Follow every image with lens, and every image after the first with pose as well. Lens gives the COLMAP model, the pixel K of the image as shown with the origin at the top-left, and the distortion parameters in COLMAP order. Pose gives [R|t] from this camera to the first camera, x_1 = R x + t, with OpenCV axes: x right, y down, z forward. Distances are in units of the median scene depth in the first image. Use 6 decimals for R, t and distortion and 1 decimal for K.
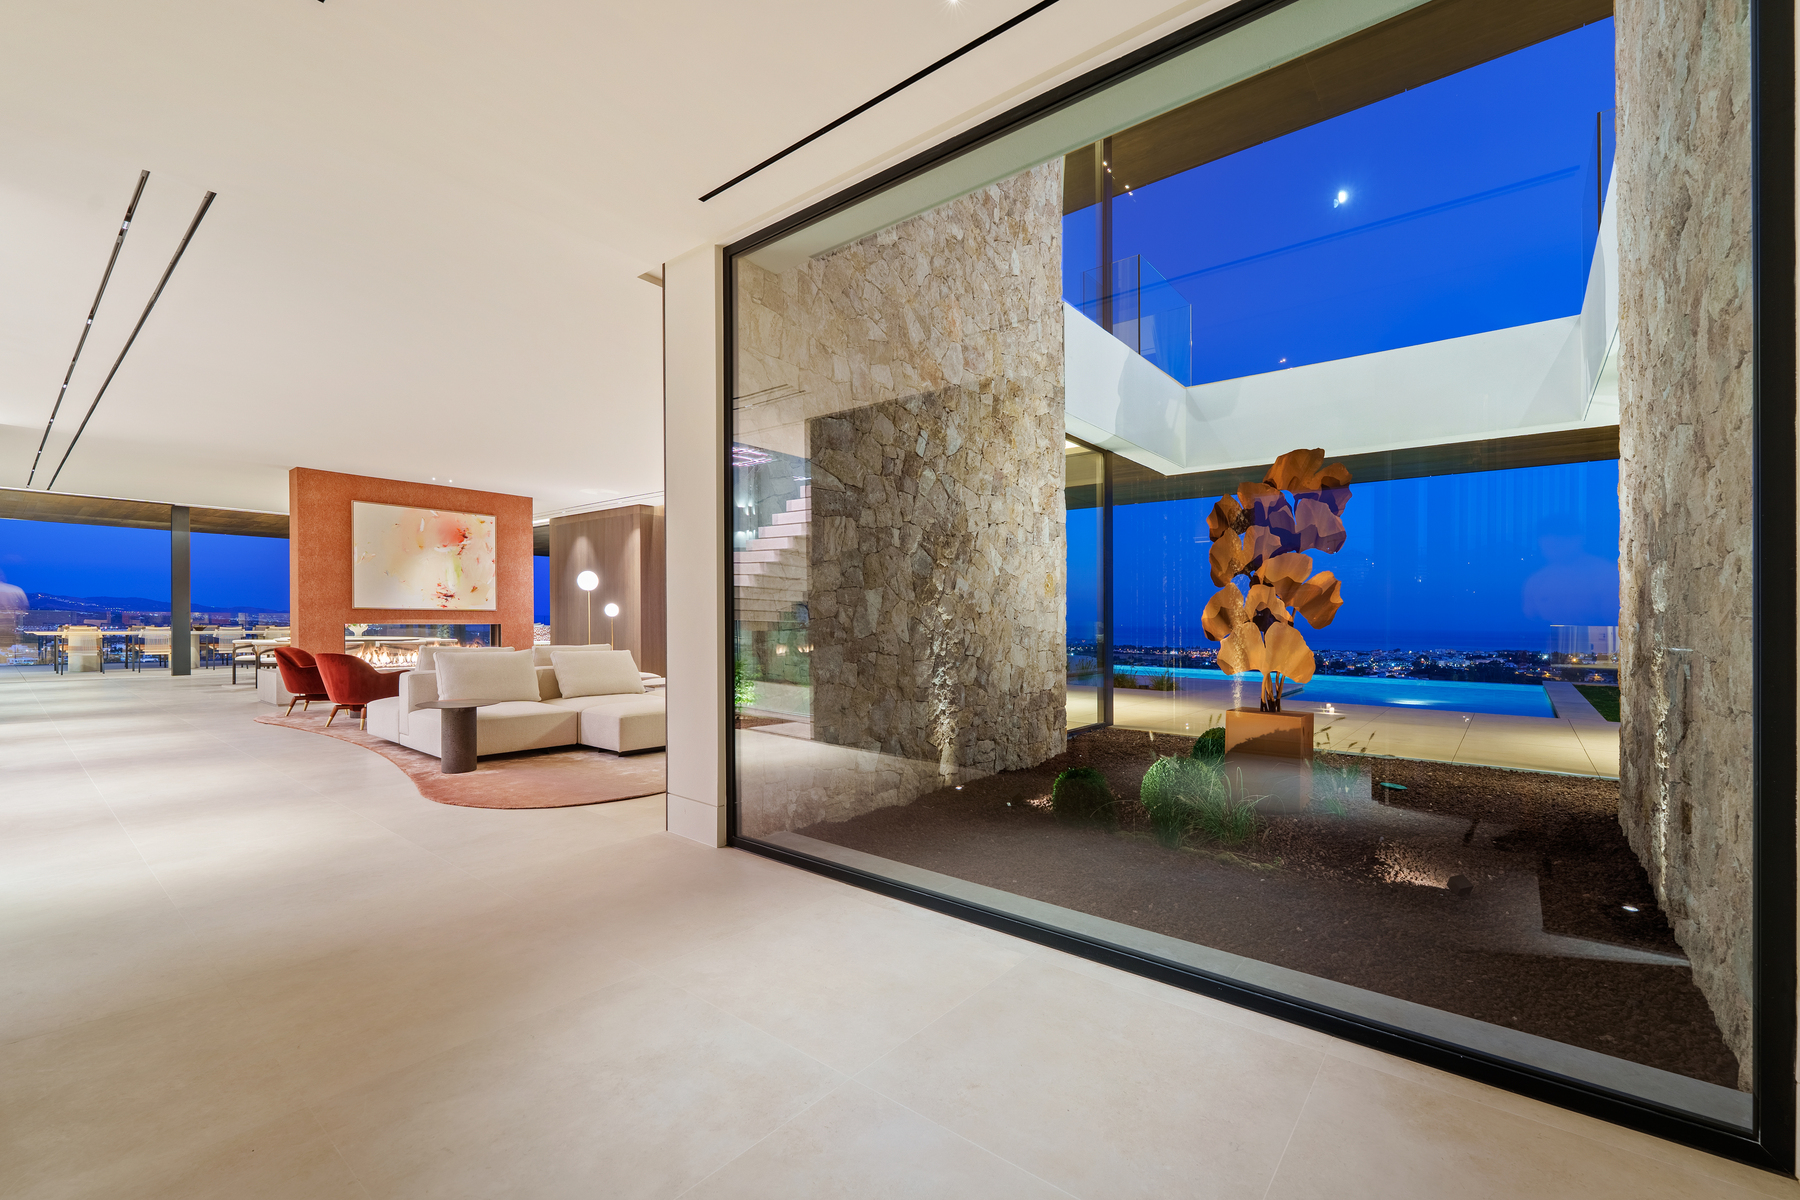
lens RADIAL K [[807.4, 0, 899.8], [0, 807.4, 609.0], [0, 0, 1]] dist [-0.000045, -0.000004]
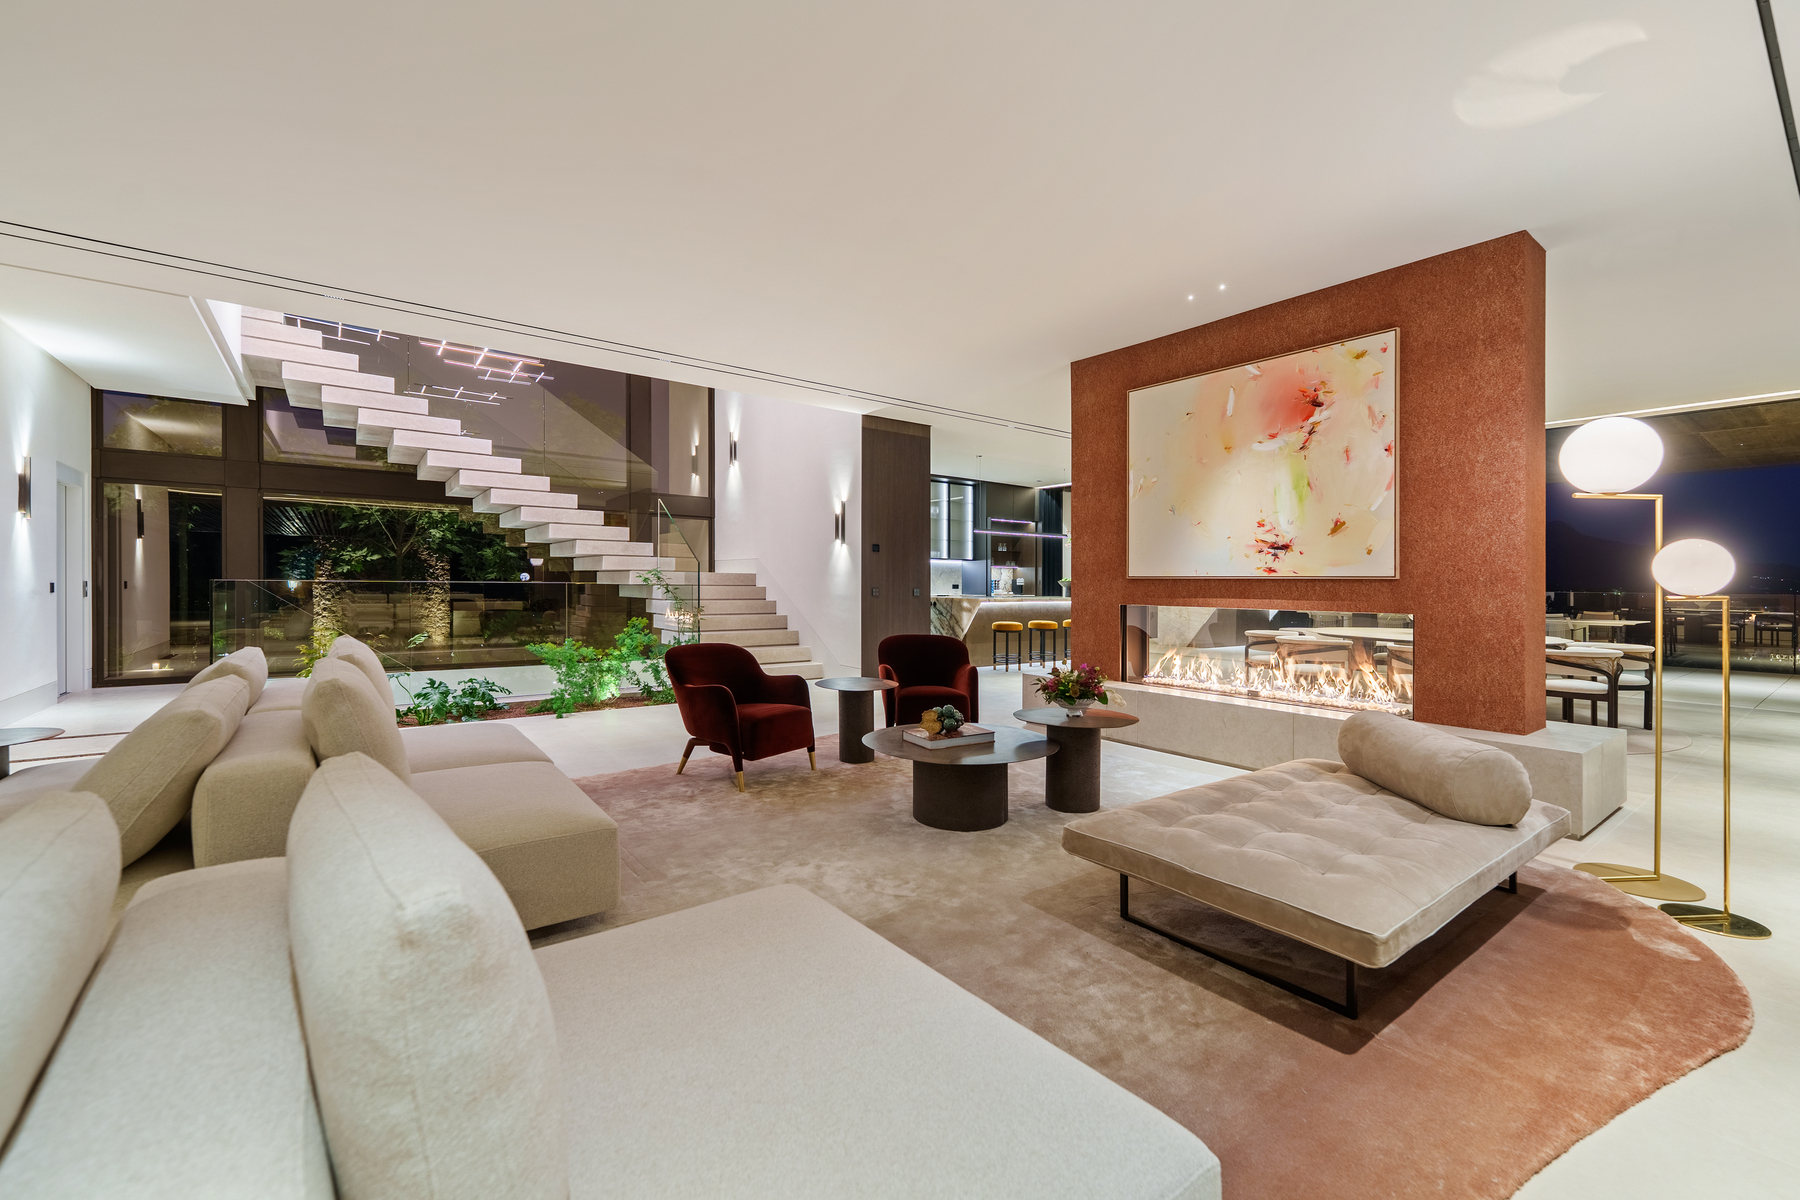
lens RADIAL K [[745.2, 0, 899.0], [0, 745.2, 595.9], [0, 0, 1]] dist [0.000145, -0.000005]
pose [[-0.201816, 0.007018, -0.979398, -0.113104], [0.005360, 0.999967, 0.006061, 0.007210], [0.979409, -0.004027, -0.201847, 0.868965]]
